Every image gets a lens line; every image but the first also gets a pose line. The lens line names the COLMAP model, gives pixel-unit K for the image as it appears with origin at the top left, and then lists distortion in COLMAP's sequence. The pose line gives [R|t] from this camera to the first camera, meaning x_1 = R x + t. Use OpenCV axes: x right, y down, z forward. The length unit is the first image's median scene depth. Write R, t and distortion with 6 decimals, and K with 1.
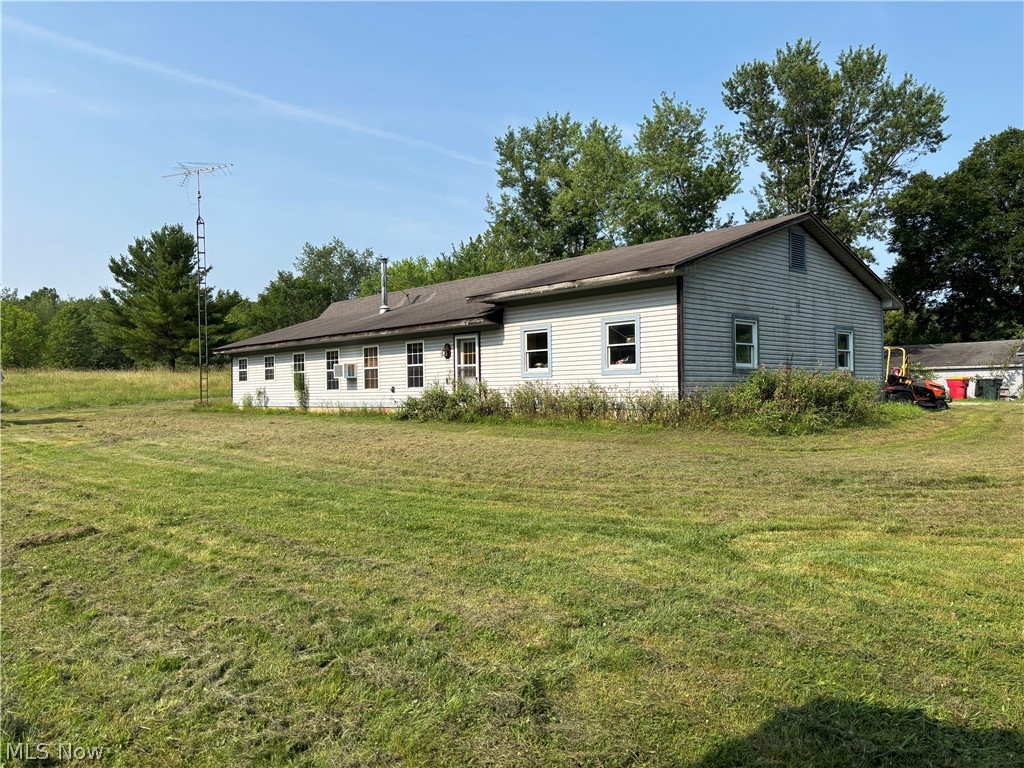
lens RADIAL K [[772.8, 0, 512.0], [0, 772.8, 384.0], [0, 0, 1]] dist [0.000125, 0.000169]
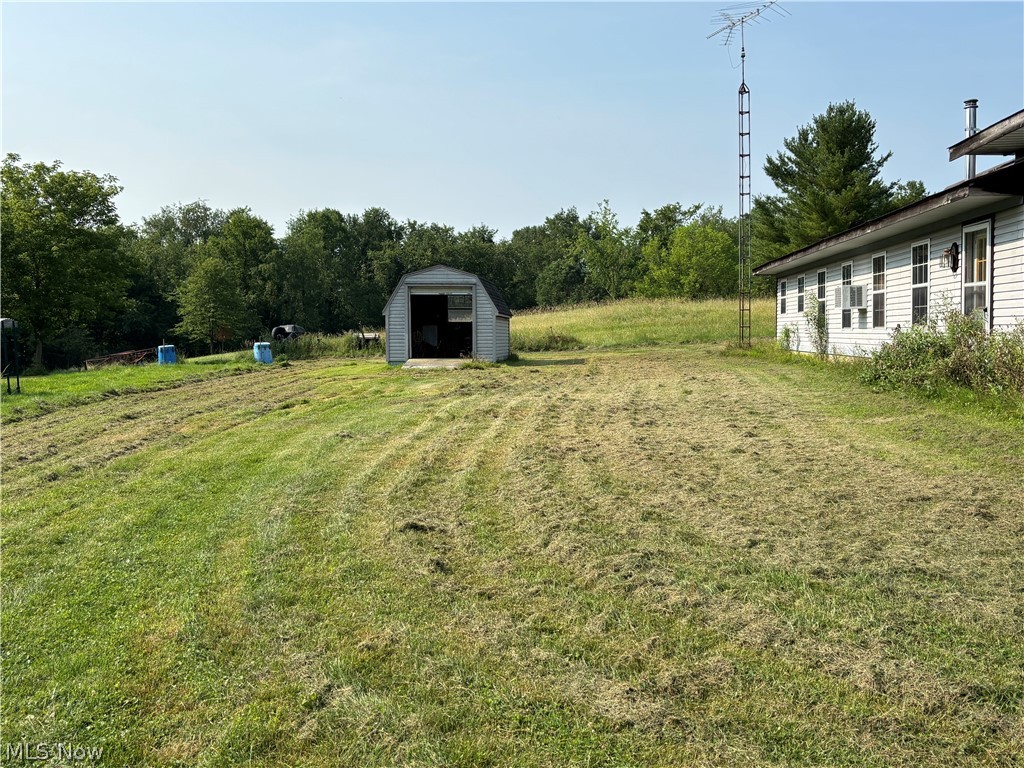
lens RADIAL K [[998.4, 0, 512.0], [0, 998.4, 384.0], [0, 0, 1]] dist [-0.013994, -0.008768]
pose [[0.687972, 0.042107, -0.724515, 0.137573], [0.010152, 0.997659, 0.067622, -0.003922], [0.725667, -0.053877, 0.685934, 0.215965]]
